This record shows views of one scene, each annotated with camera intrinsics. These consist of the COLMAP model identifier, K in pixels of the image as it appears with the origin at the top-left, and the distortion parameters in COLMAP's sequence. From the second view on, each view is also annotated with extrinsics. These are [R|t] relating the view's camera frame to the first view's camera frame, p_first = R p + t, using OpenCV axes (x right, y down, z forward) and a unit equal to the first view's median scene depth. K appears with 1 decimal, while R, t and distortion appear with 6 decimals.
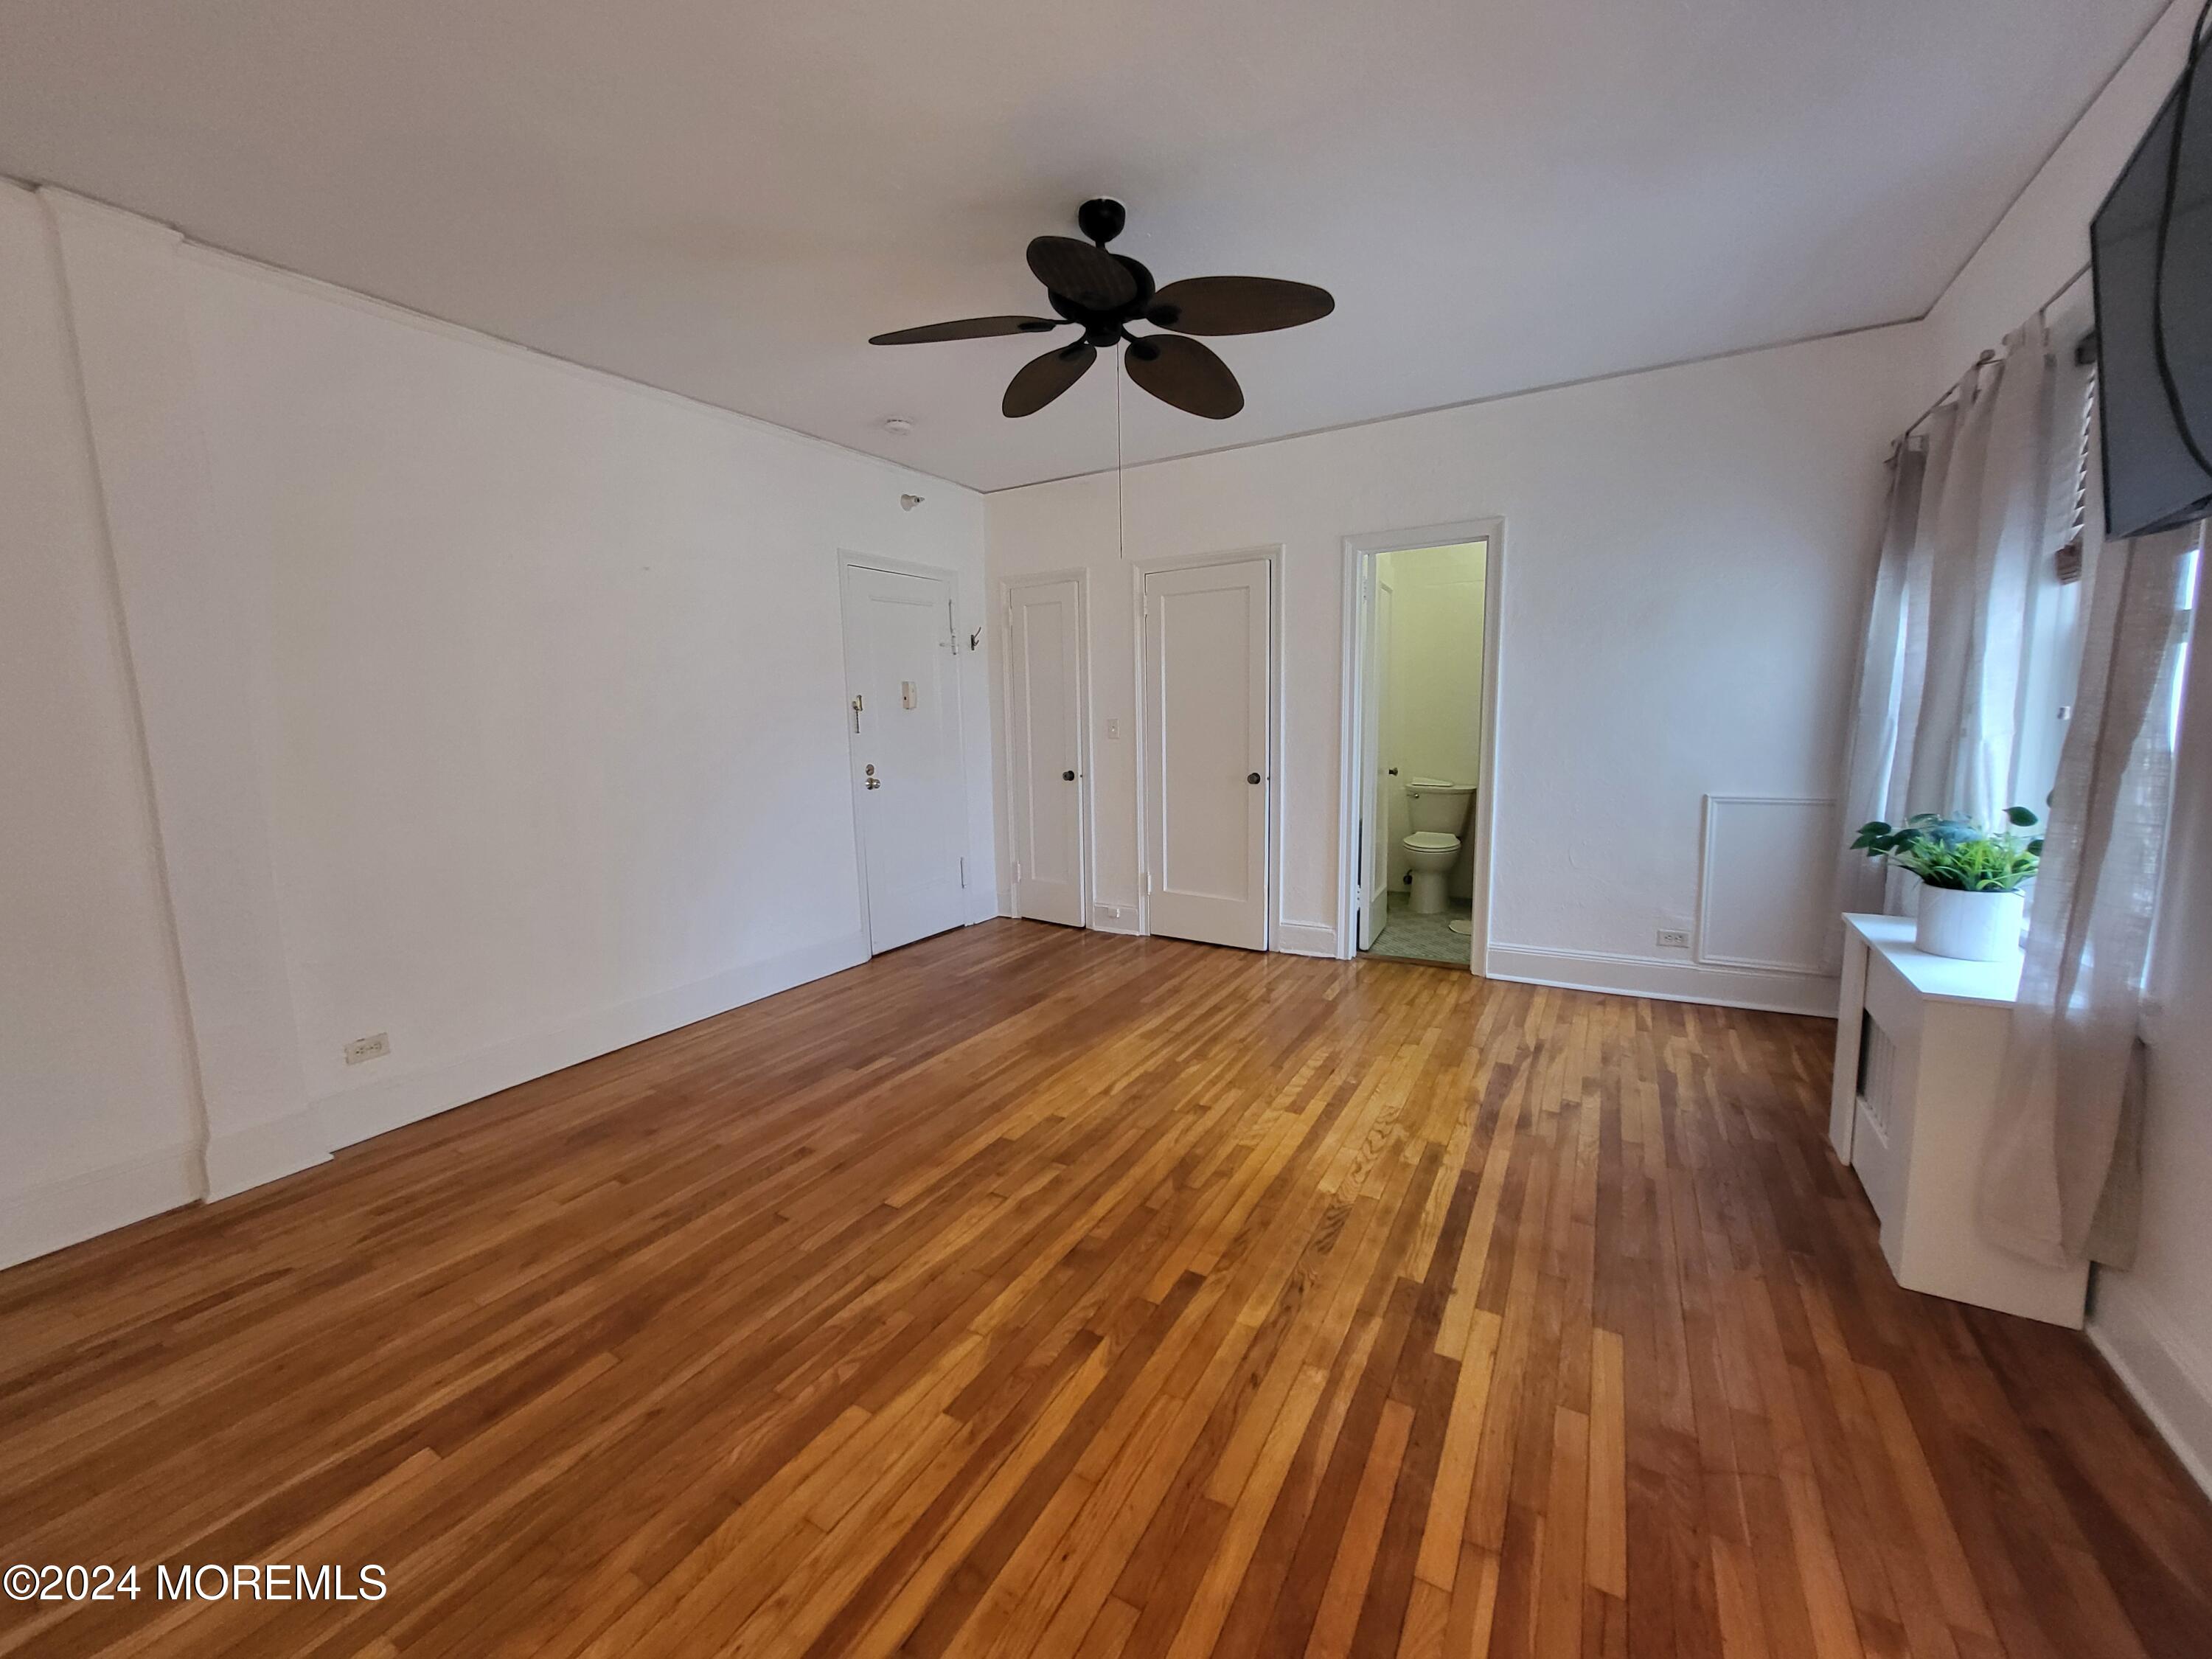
lens RADIAL K [[861.9, 0, 1098.7], [0, 861.9, 822.3], [0, 0, 1]] dist [-0.000408, -0.000401]
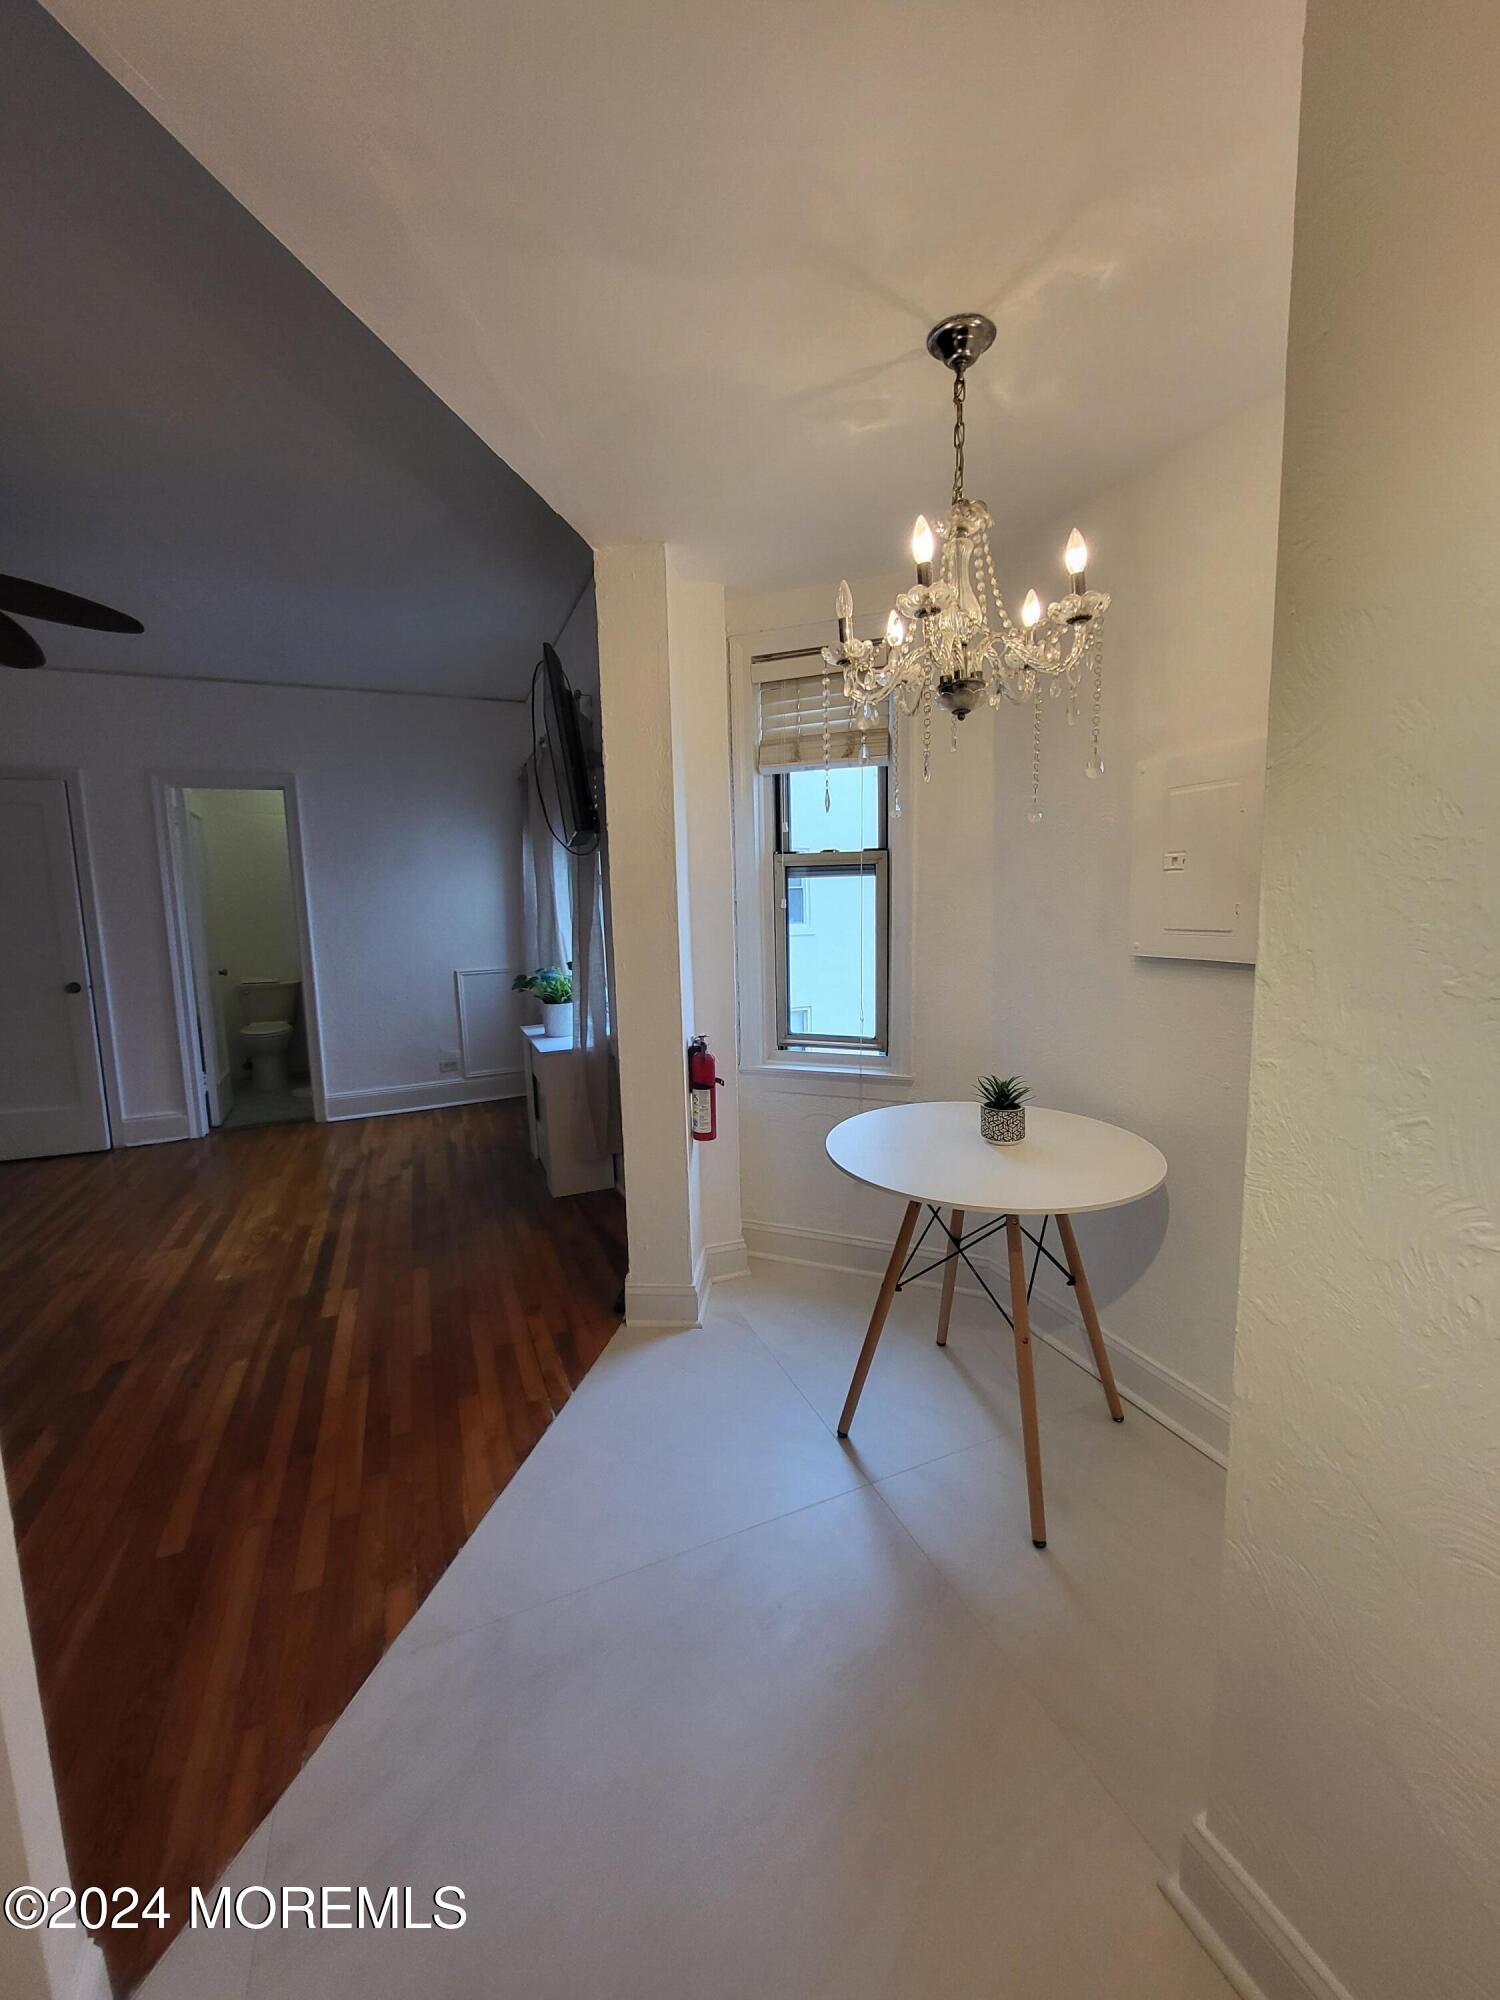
lens RADIAL K [[779.3, 0, 761.7], [0, 779.3, 991.8], [0, 0, 1]] dist [-0.000408, -0.000401]
pose [[0.579564, -0.093130, 0.809588, -0.161367], [0.117857, 0.992583, 0.029810, 0.038259], [-0.806359, 0.078139, 0.586242, -0.359141]]
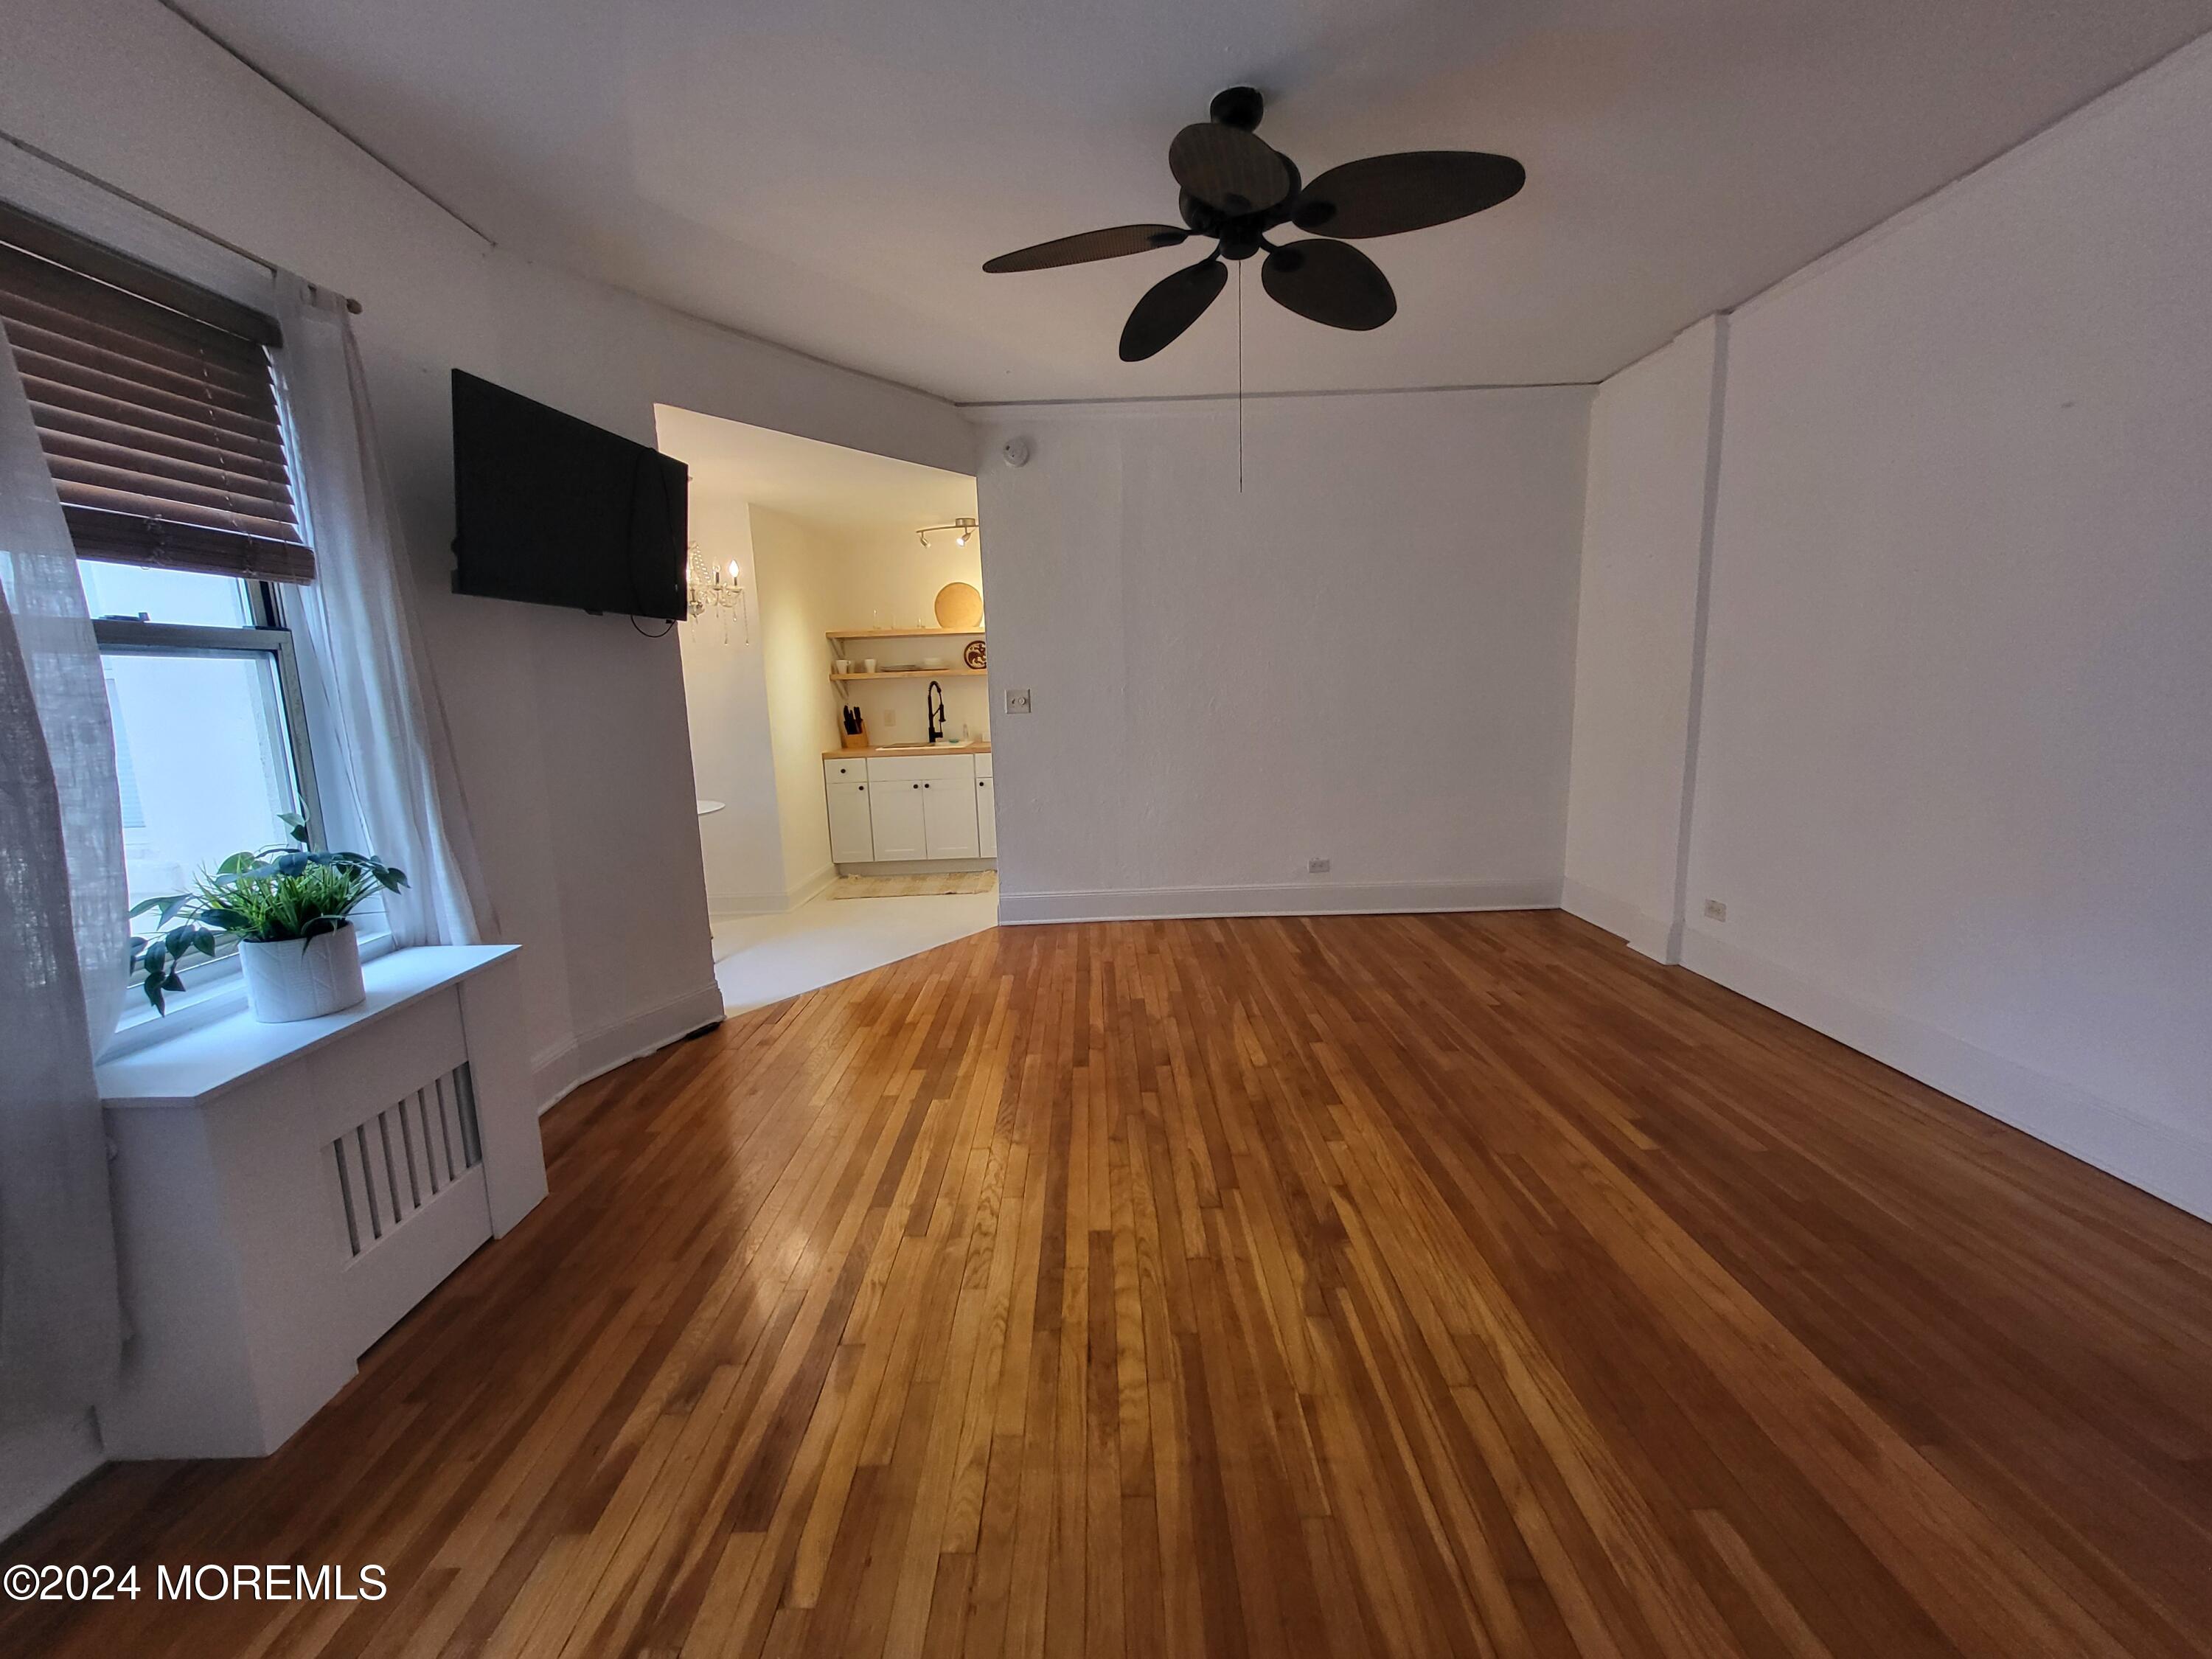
lens RADIAL K [[861.9, 0, 1098.7], [0, 861.9, 822.3], [0, 0, 1]] dist [-0.000408, -0.000401]
pose [[-0.855473, 0.130659, -0.501092, 0.551860], [-0.019575, 0.958795, 0.283423, -0.206147], [0.517477, 0.252270, -0.817666, 1.521097]]
